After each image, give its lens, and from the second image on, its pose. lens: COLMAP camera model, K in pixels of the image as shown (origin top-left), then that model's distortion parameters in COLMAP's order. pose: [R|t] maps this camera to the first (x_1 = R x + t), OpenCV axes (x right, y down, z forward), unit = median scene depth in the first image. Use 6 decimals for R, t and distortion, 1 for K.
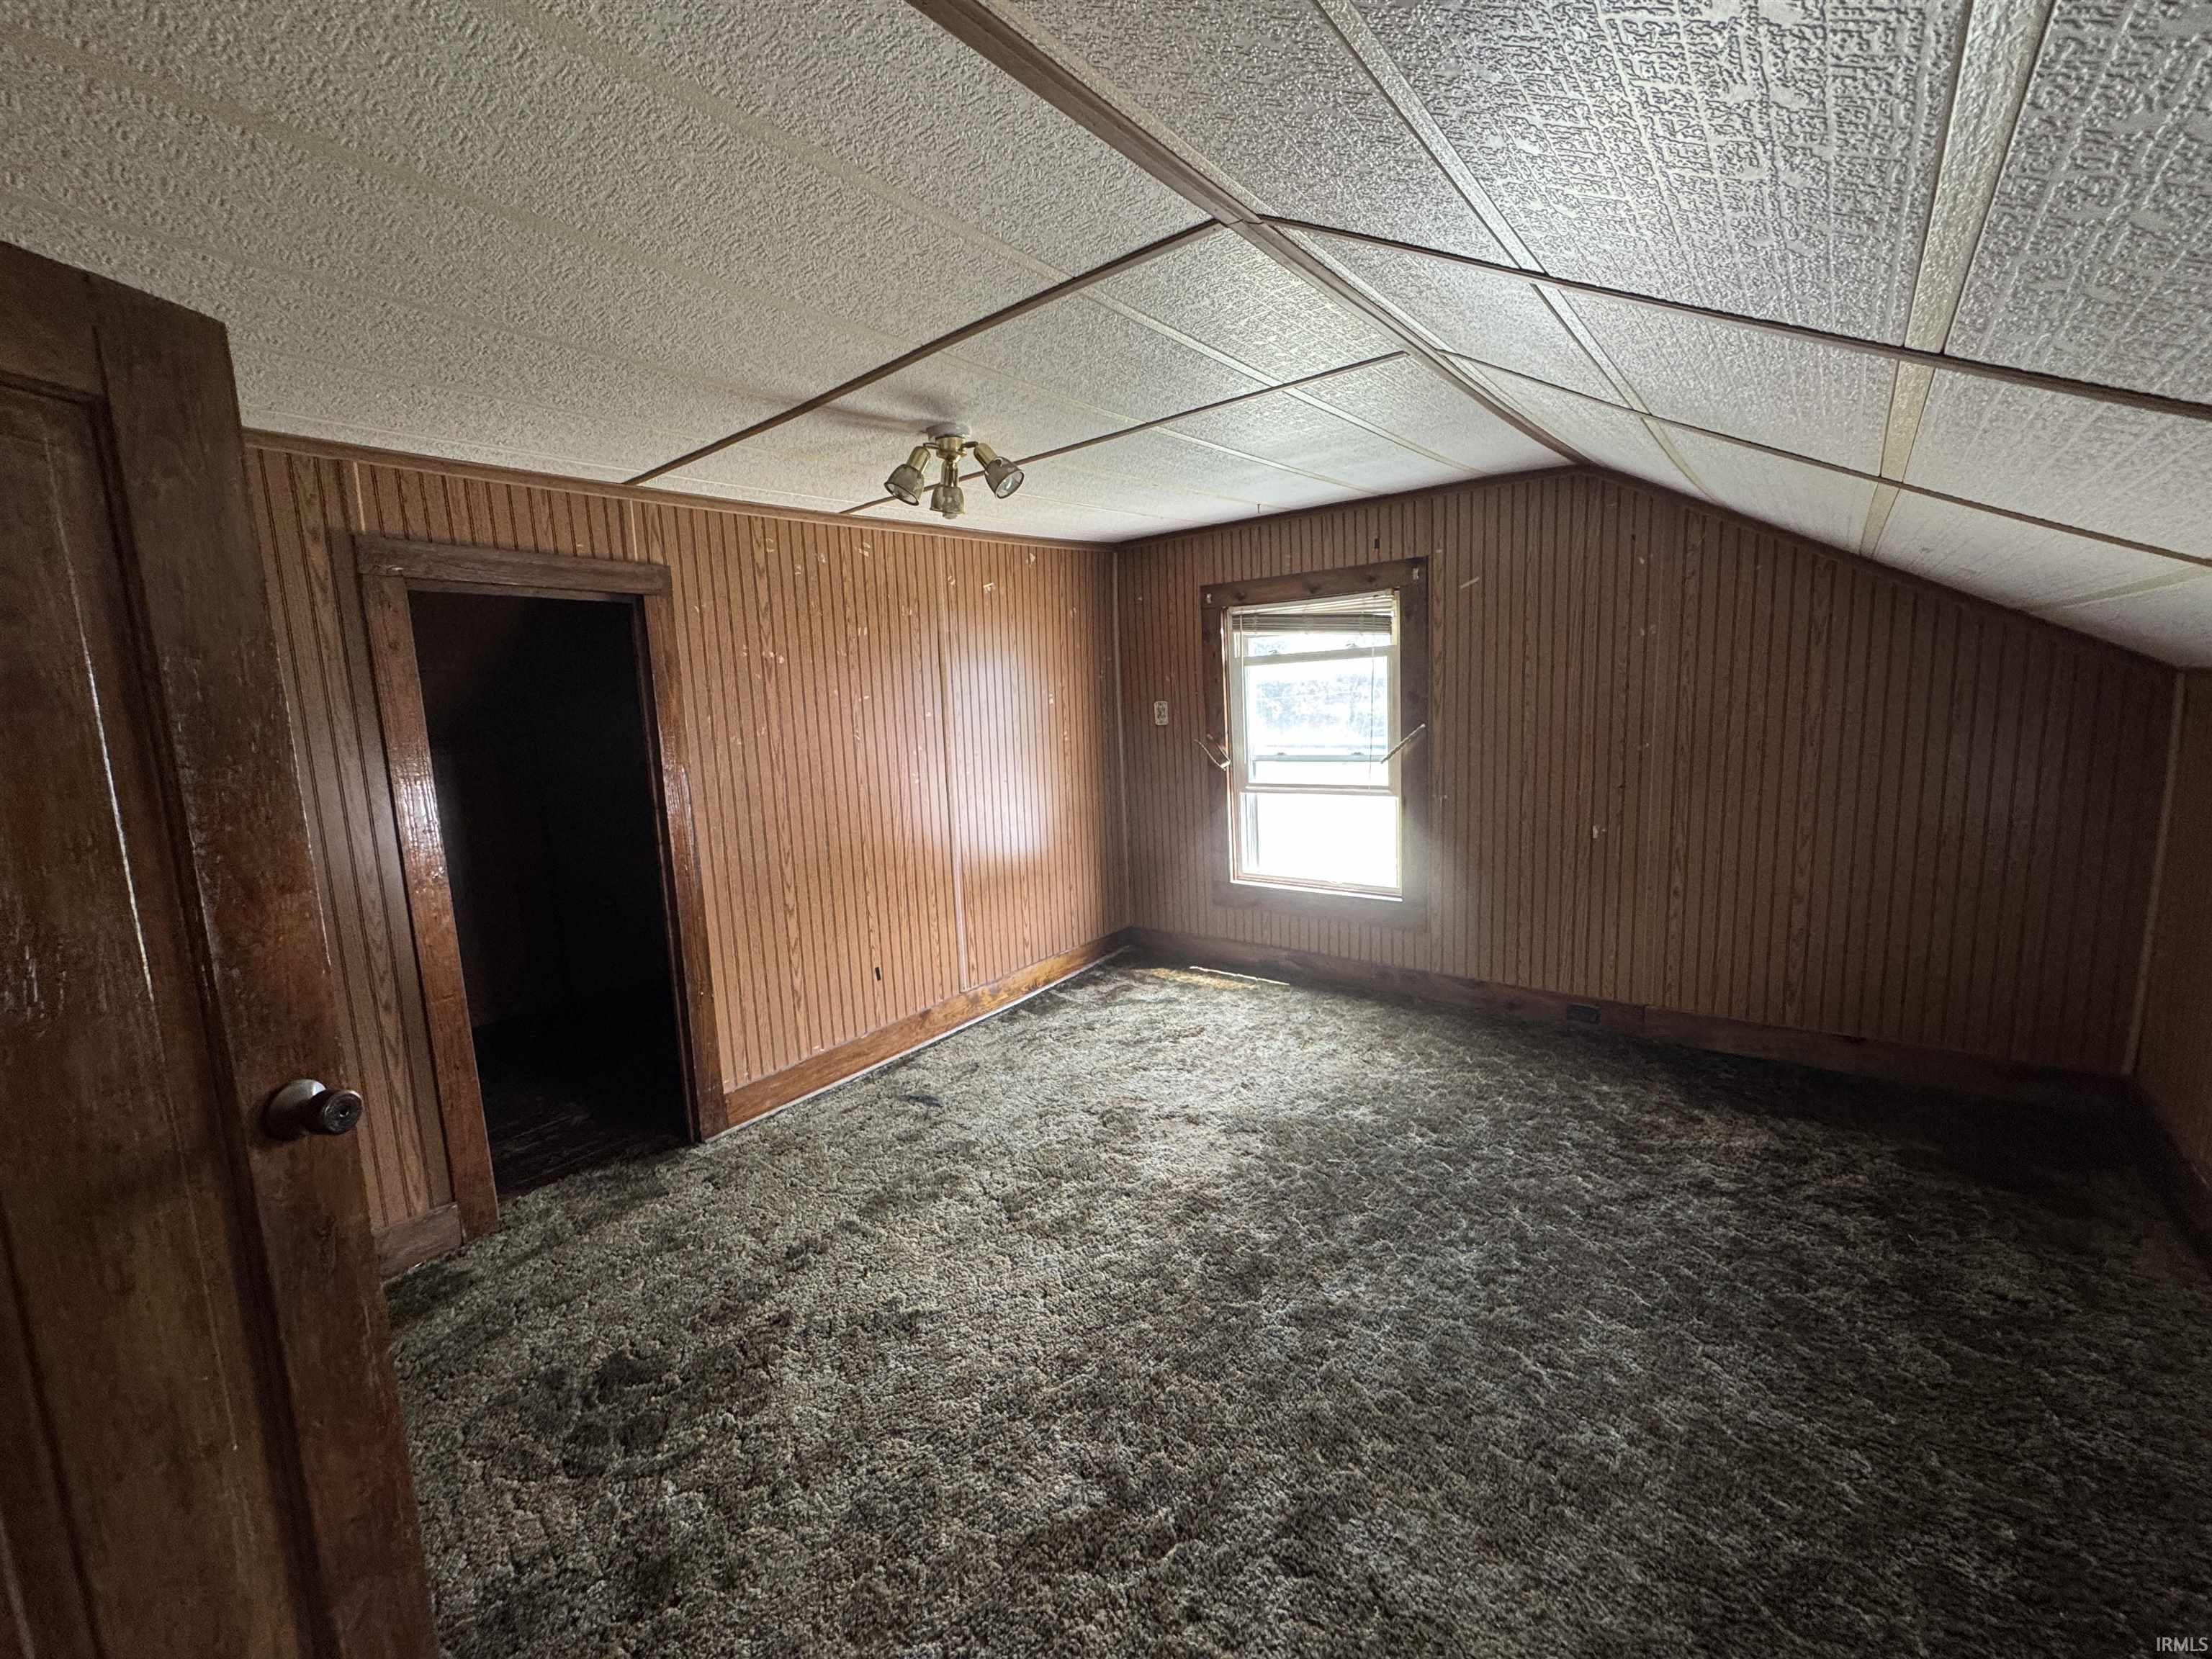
lens RADIAL K [[886.2, 0, 1106.2], [0, 886.2, 823.2], [0, 0, 1]] dist [-0.002116, 0.000463]
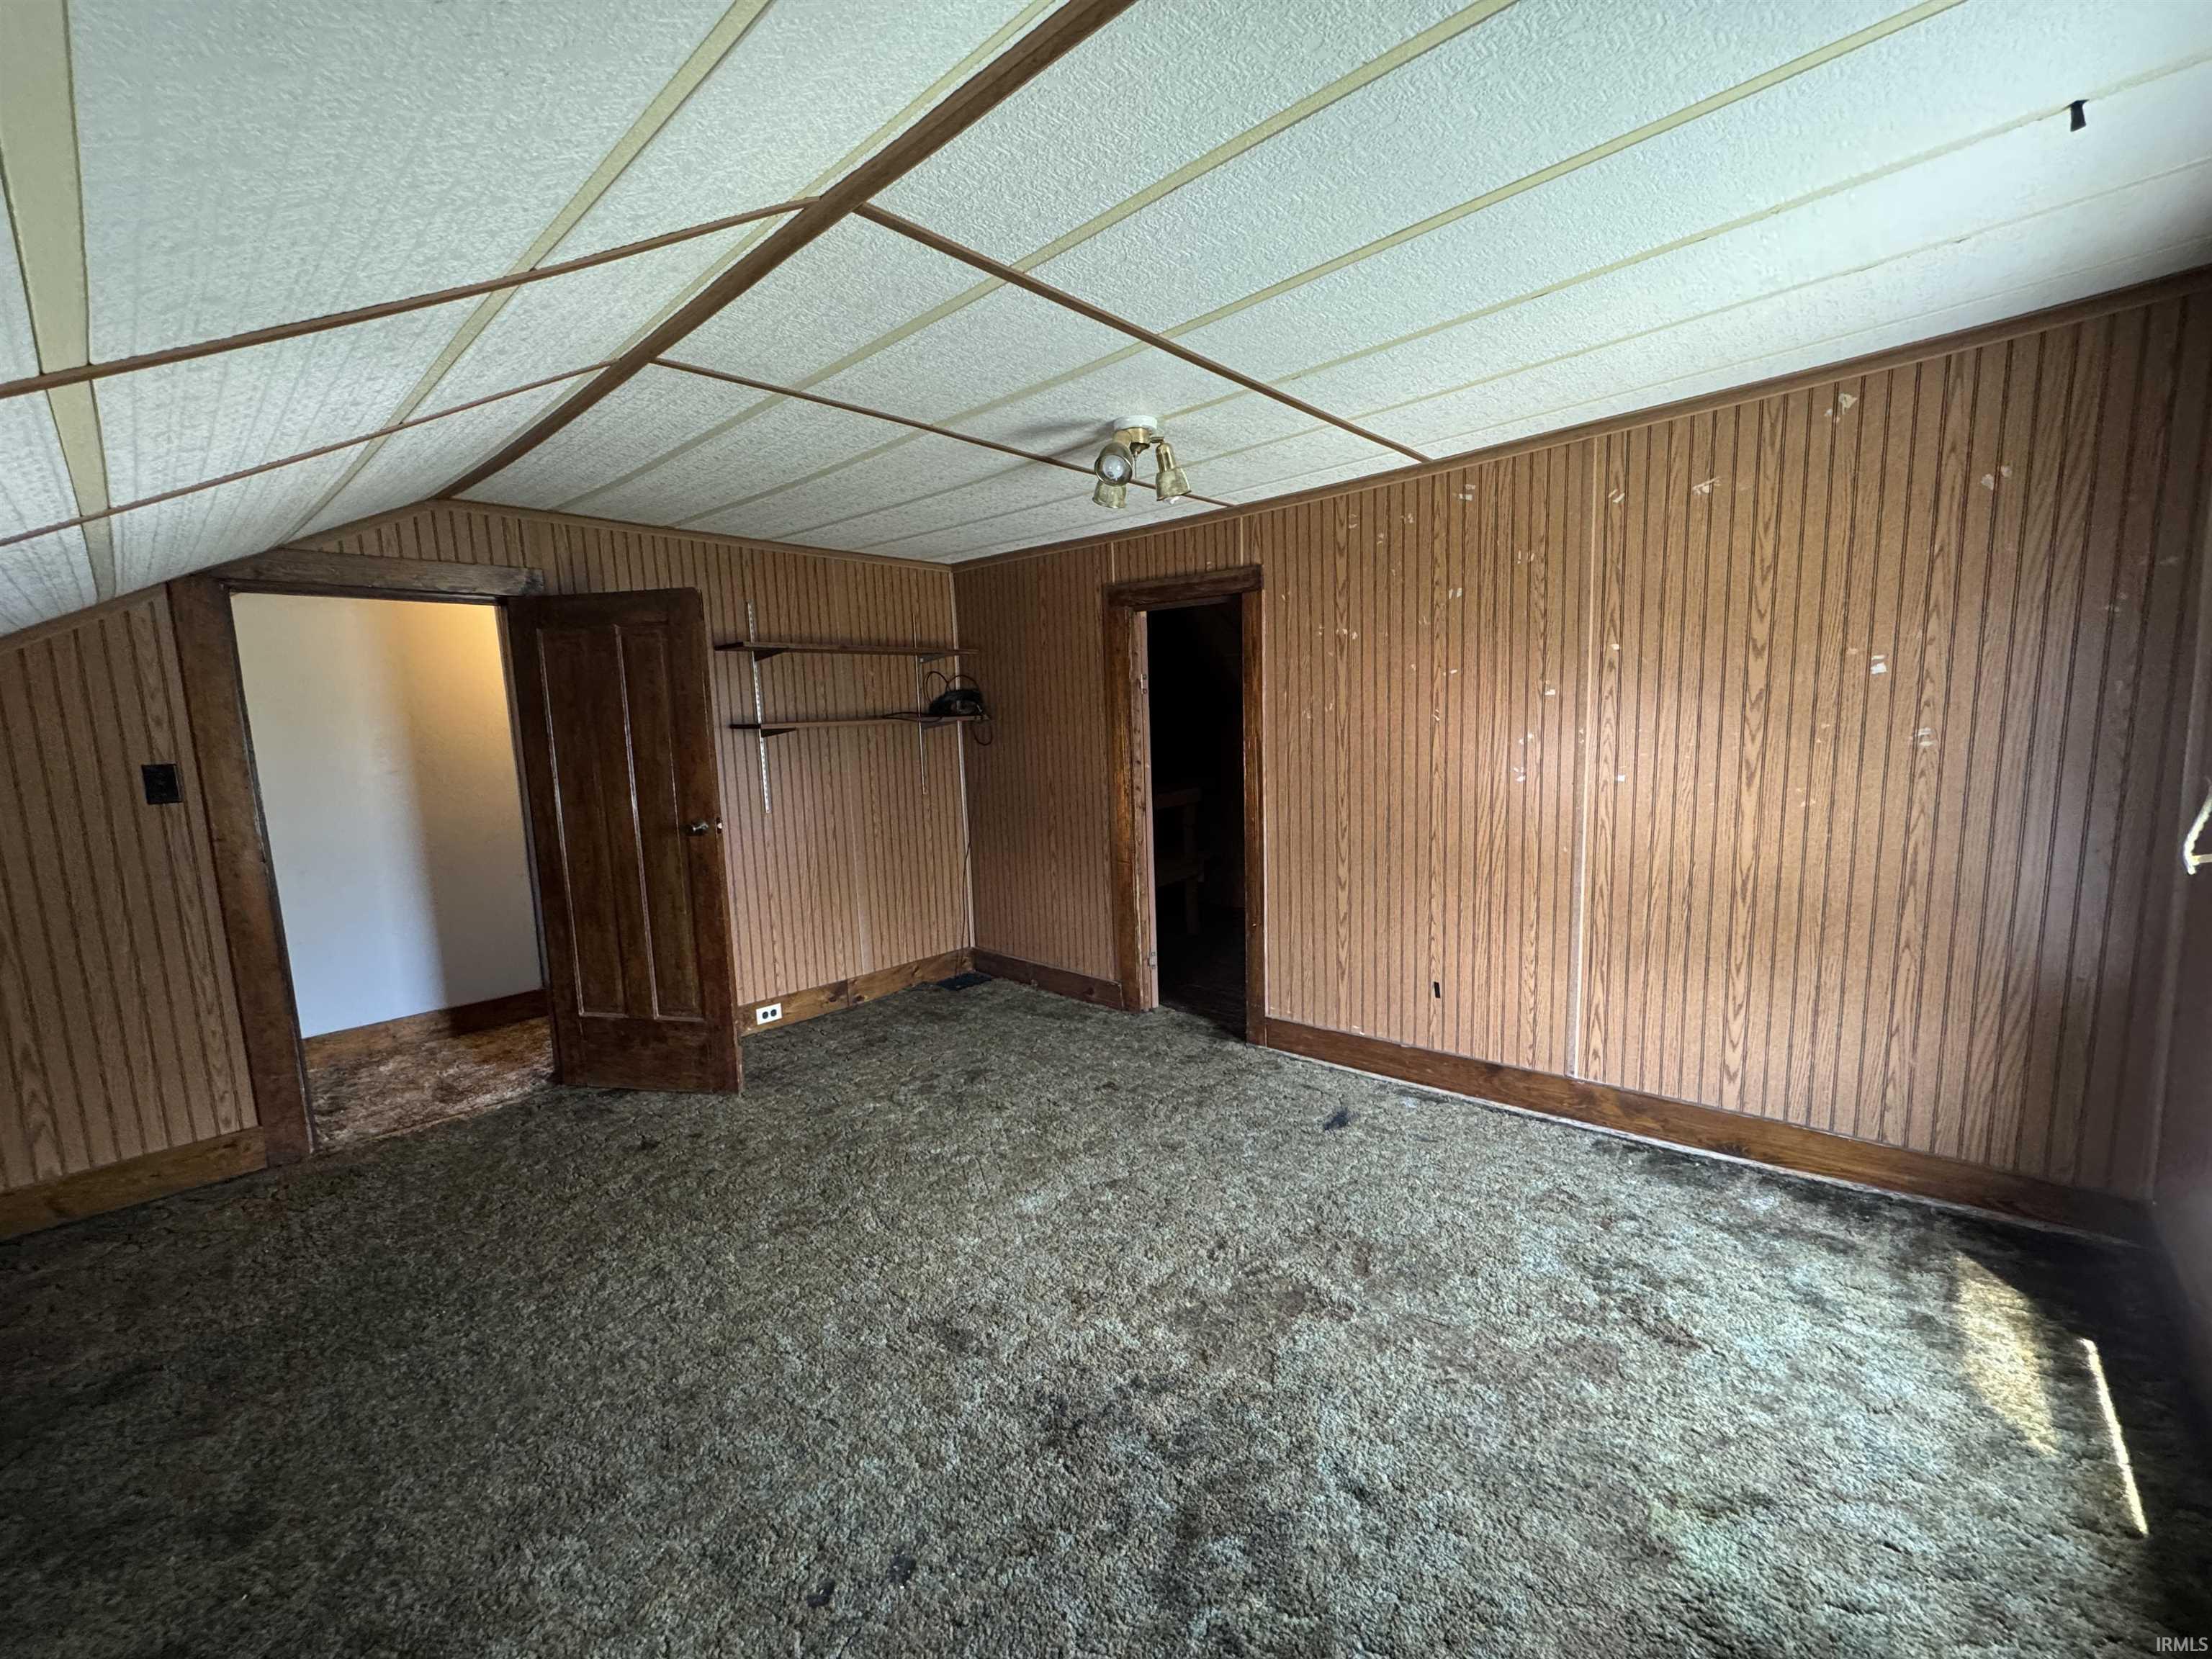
lens RADIAL K [[886.2, 0, 1106.2], [0, 886.2, 823.2], [0, 0, 1]] dist [-0.002116, 0.000463]
pose [[-0.051072, 0.181784, -0.982011, 0.613141], [-0.099726, 0.977452, 0.186126, -0.125770], [0.993703, 0.107438, -0.031792, 0.717680]]
